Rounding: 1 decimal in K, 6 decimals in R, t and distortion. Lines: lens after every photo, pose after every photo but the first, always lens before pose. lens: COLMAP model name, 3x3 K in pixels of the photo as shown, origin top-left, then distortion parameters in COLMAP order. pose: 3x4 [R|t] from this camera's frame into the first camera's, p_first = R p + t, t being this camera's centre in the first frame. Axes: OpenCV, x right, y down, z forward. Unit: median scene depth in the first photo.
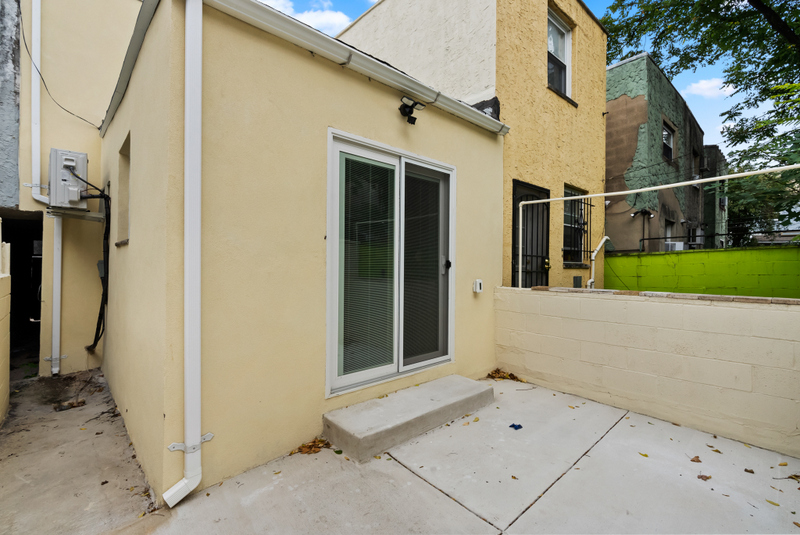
lens RADIAL K [[367.8, 0, 403.4], [0, 367.8, 264.6], [0, 0, 1]] dist [-0.010977, 0.004996]
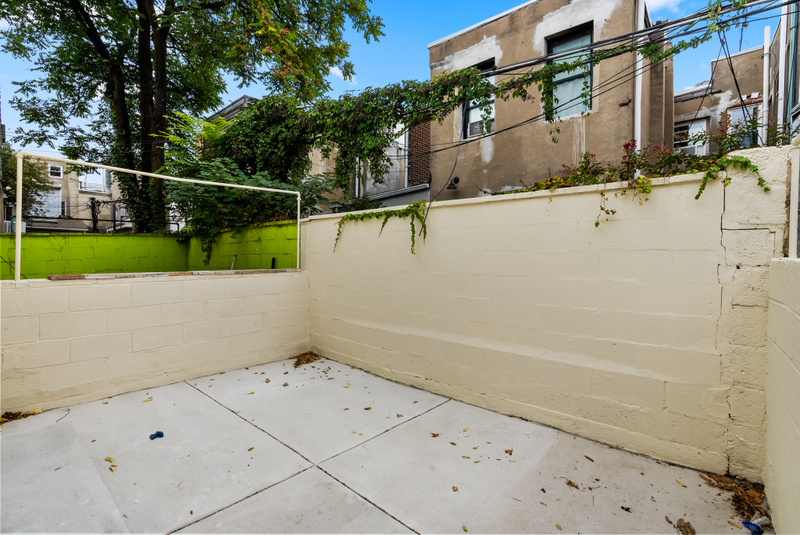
lens RADIAL K [[367.8, 0, 402.0], [0, 367.8, 270.0], [0, 0, 1]] dist [-0.010977, 0.004996]
pose [[-0.120444, -0.047583, 0.991579, -0.488221], [-0.008208, 0.998864, 0.046935, 0.010011], [-0.992686, -0.002486, -0.120698, 0.445400]]
